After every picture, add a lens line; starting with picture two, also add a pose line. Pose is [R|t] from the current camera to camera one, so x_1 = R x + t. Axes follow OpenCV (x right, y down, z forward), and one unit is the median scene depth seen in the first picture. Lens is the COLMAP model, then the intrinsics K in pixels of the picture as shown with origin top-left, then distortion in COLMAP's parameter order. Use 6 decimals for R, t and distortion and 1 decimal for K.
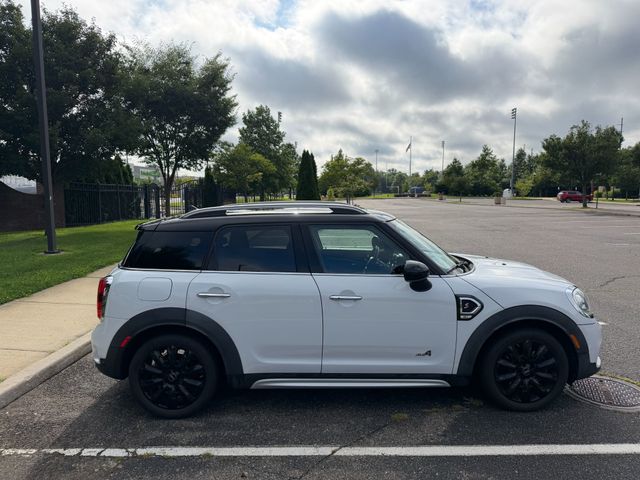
lens RADIAL K [[450.7, 0, 320.0], [0, 450.7, 240.0], [0, 0, 1]] dist [0.026058, -0.038510]
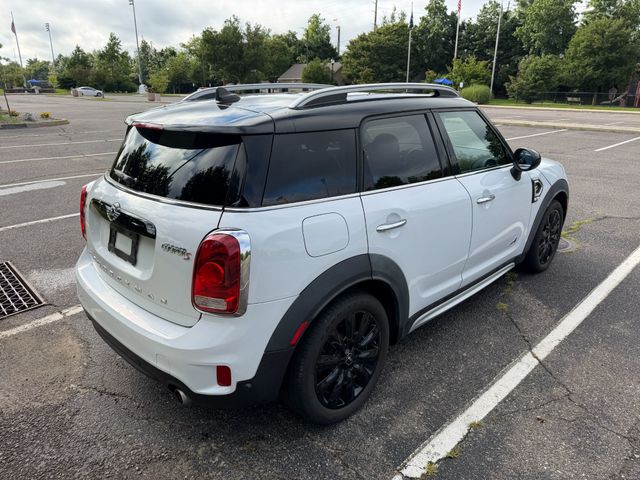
lens RADIAL K [[450.7, 0, 320.0], [0, 450.7, 240.0], [0, 0, 1]] dist [0.026058, -0.038510]
pose [[0.710512, -0.215697, 0.669812, -0.762711], [0.066129, 0.968117, 0.241611, -0.024703], [-0.700571, -0.127374, 0.702122, 0.598835]]
